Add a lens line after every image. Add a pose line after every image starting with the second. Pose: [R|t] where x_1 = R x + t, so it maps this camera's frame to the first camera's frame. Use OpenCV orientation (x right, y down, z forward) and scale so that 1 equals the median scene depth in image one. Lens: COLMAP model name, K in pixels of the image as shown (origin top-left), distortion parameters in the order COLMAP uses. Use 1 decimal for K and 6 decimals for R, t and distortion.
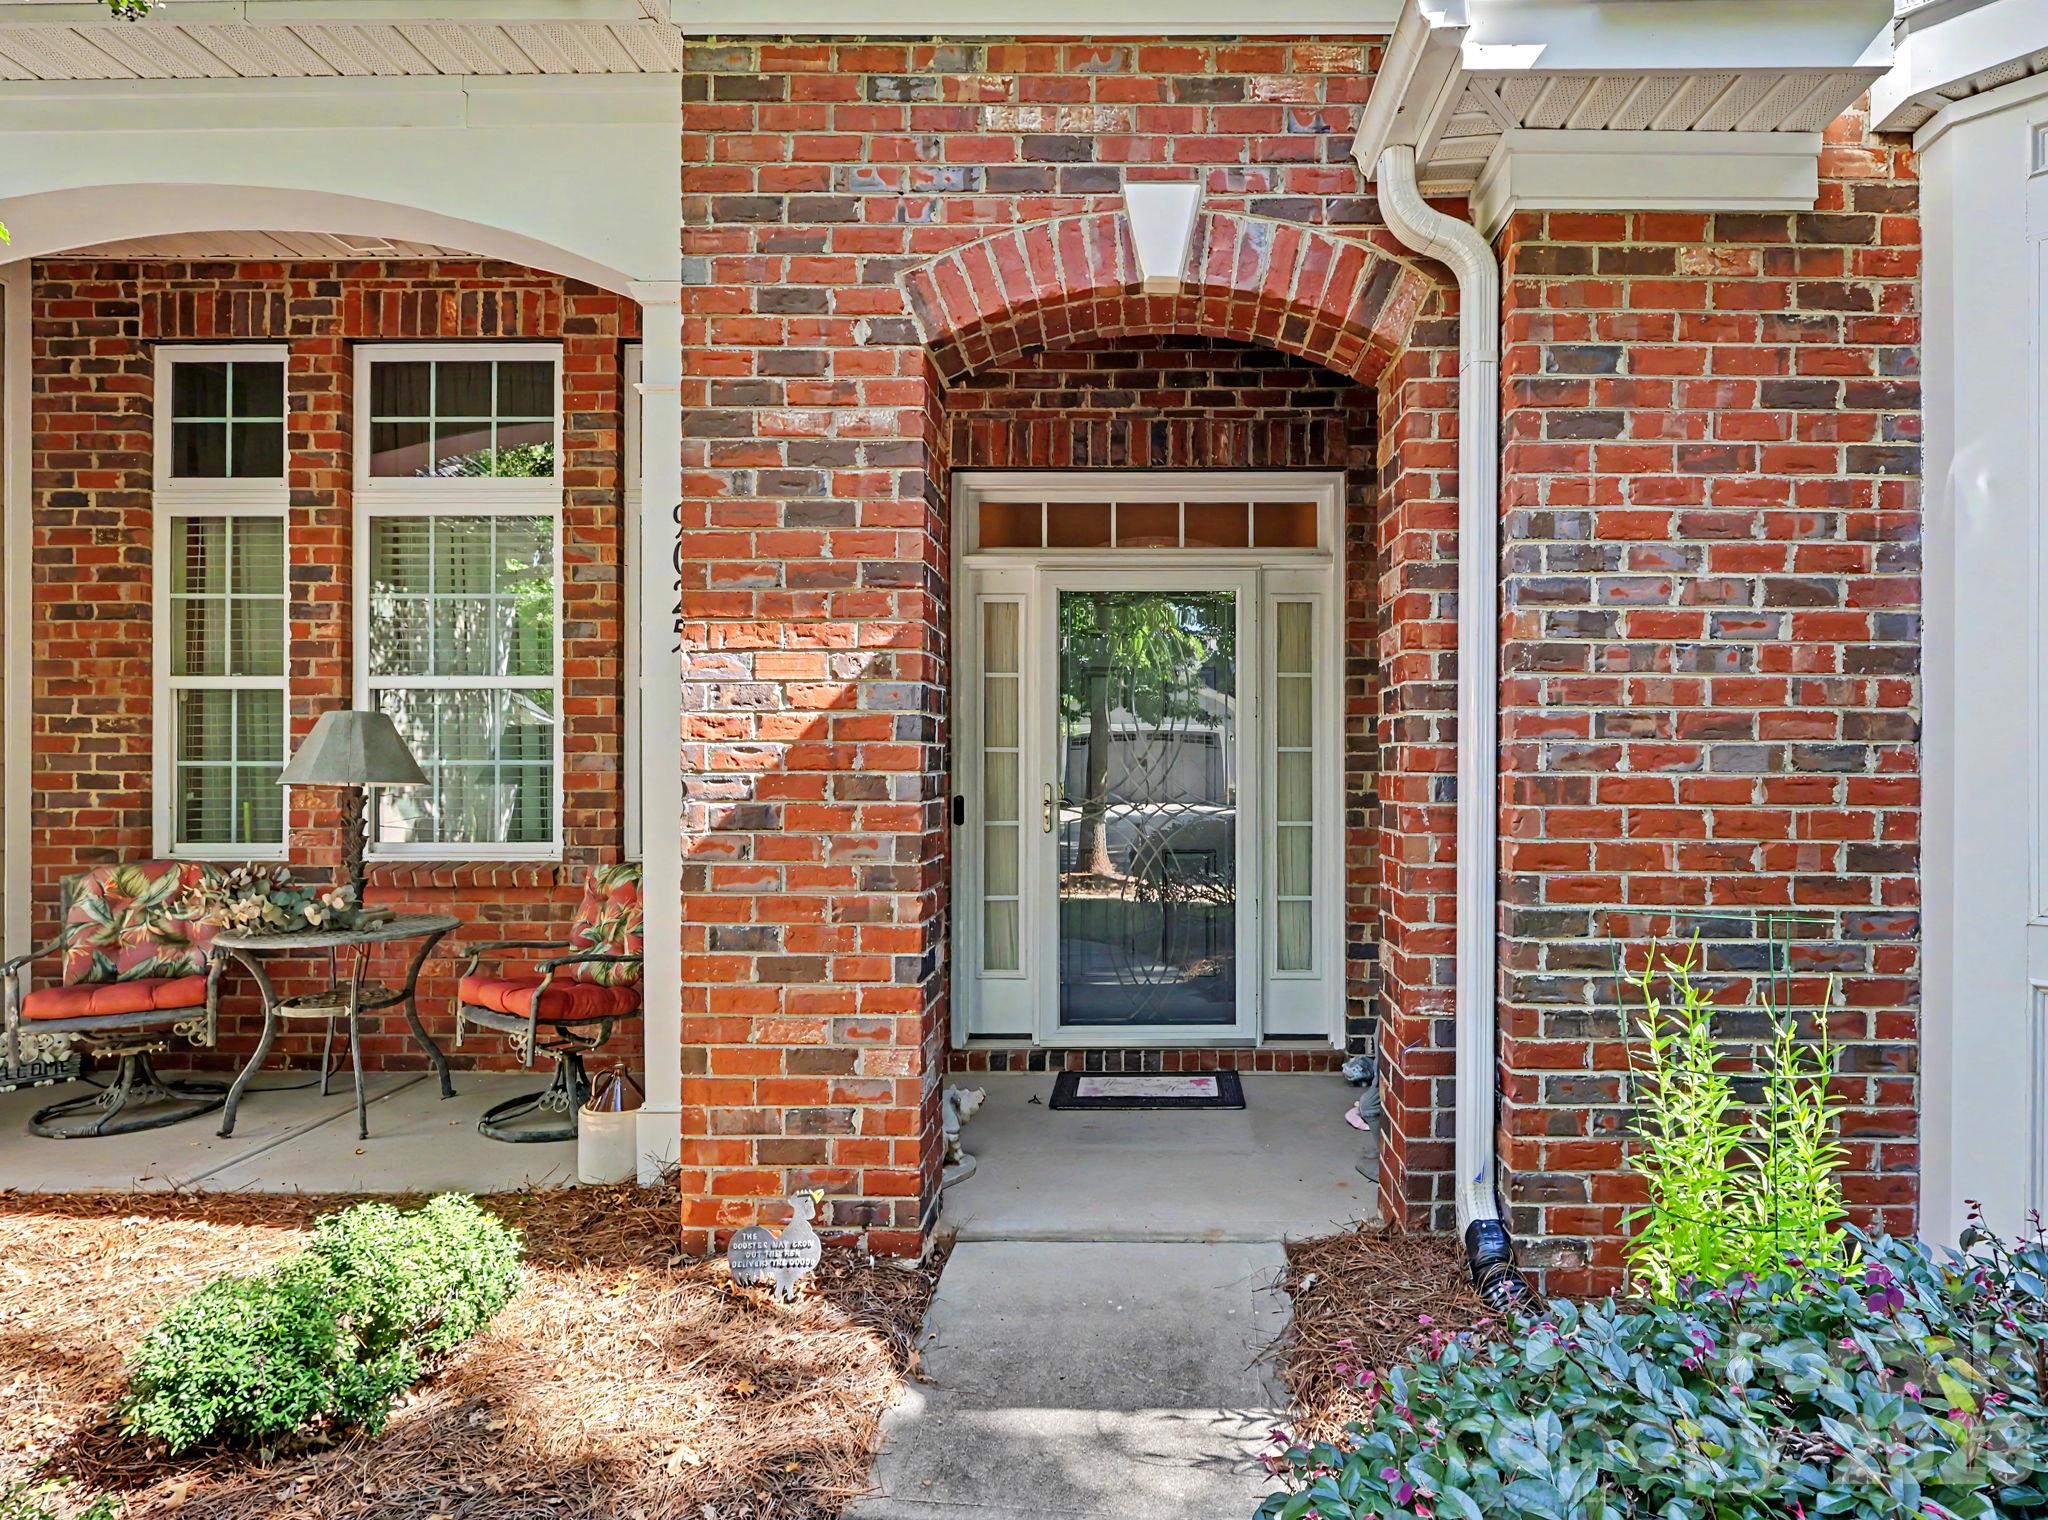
lens RADIAL K [[1198.5, 0, 1025.2], [0, 1198.5, 761.8], [0, 0, 1]] dist [0.001512, -0.002170]
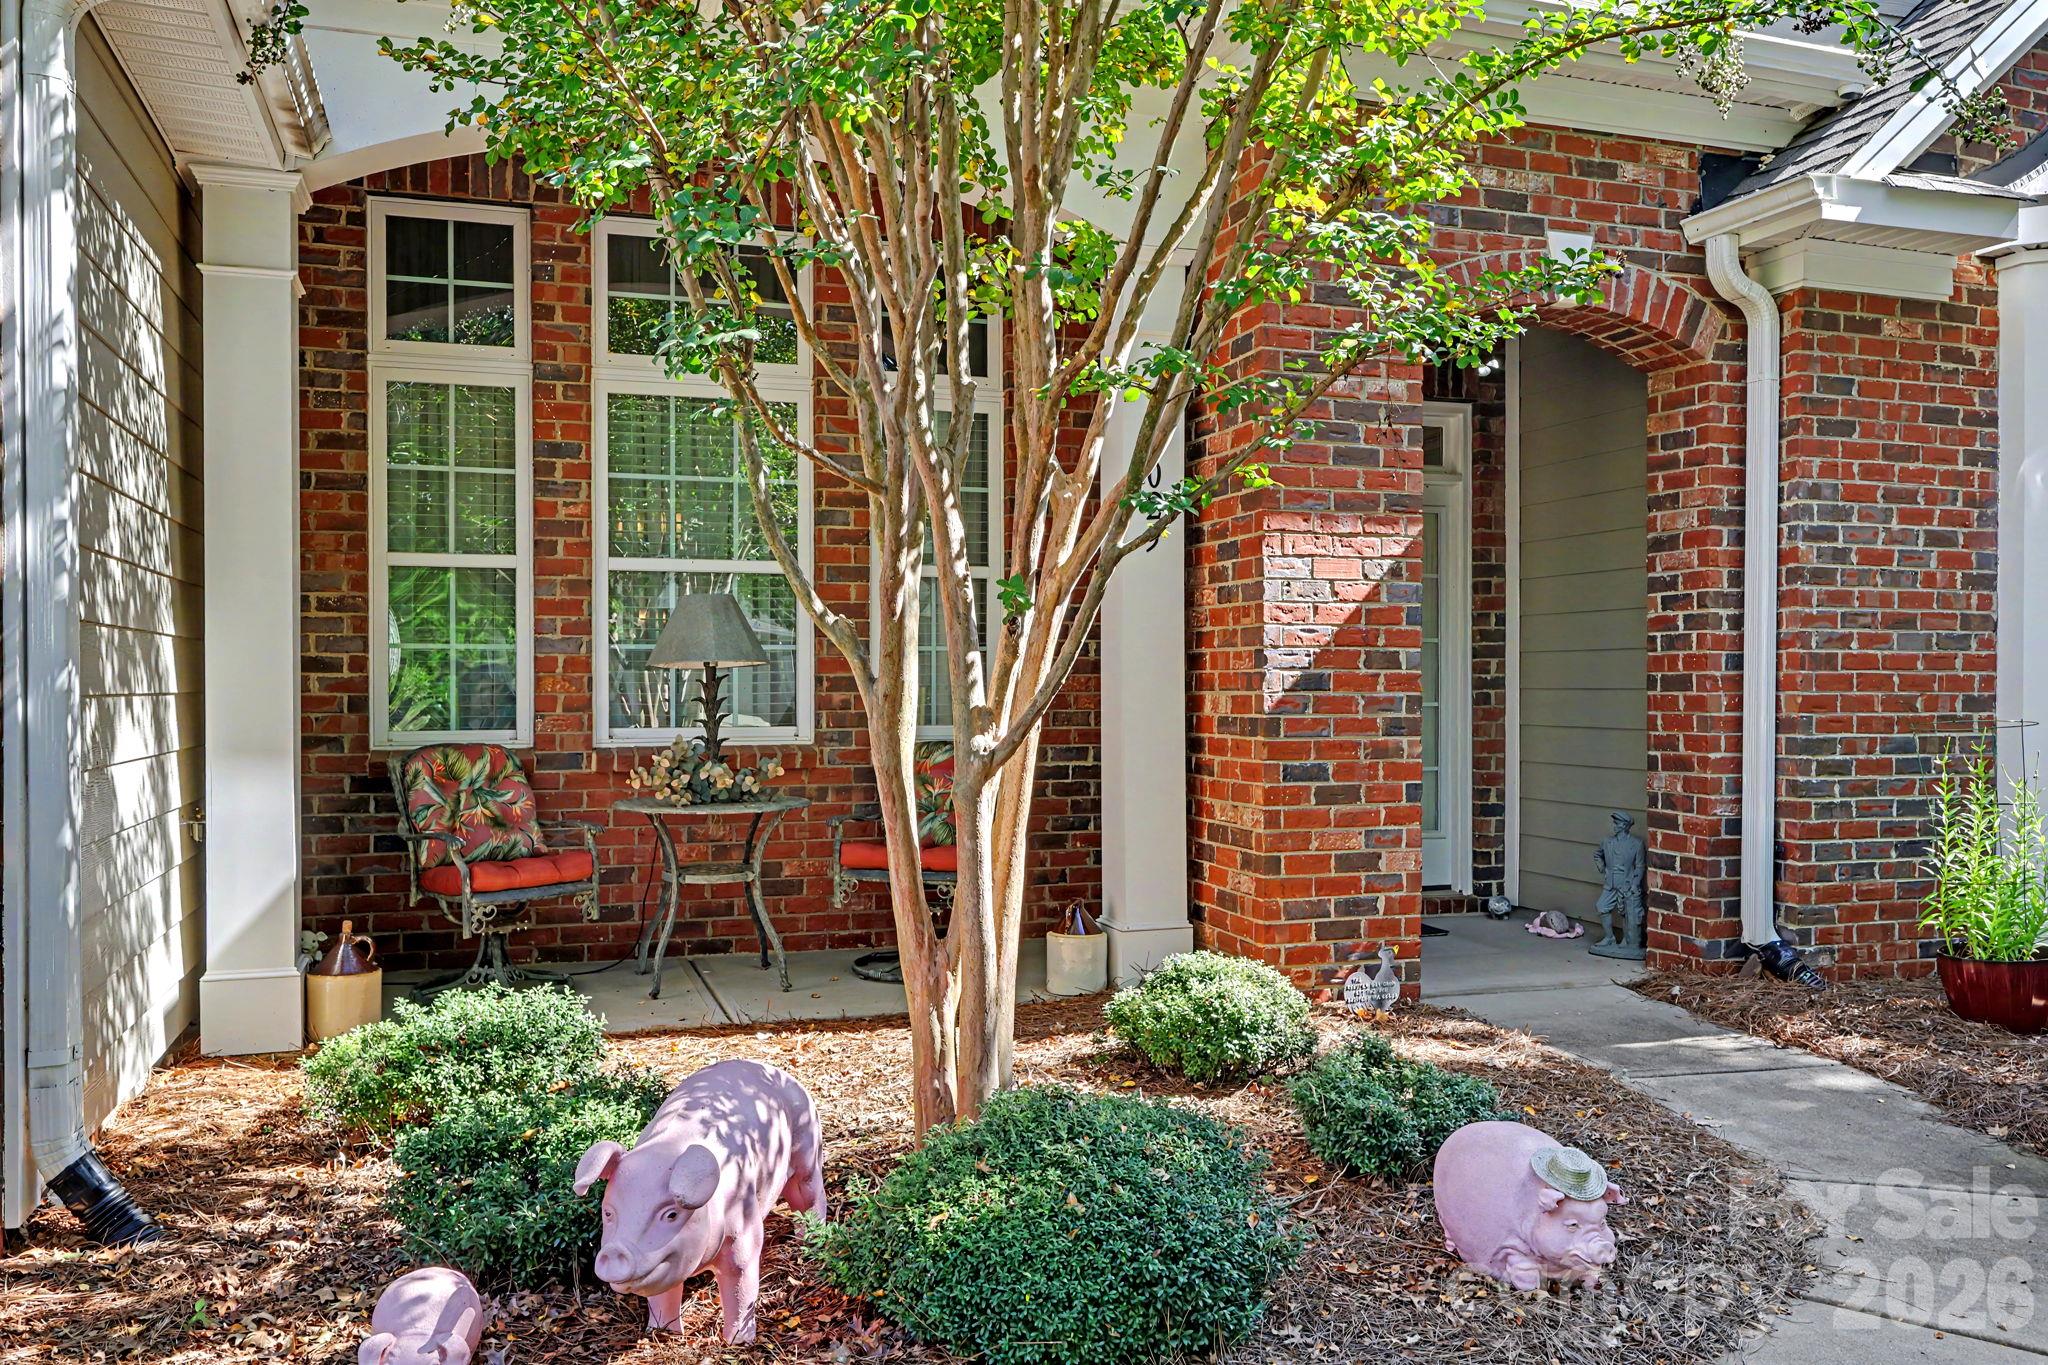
lens RADIAL K [[1602.6, 0, 1023.7], [0, 1602.6, 683.5], [0, 0, 1]] dist [0.000179, -0.003124]
pose [[0.947272, -0.001043, 0.320429, -1.105726], [-0.001656, 0.999965, 0.008149, 0.034517], [-0.320427, -0.008250, 0.947237, -0.589257]]
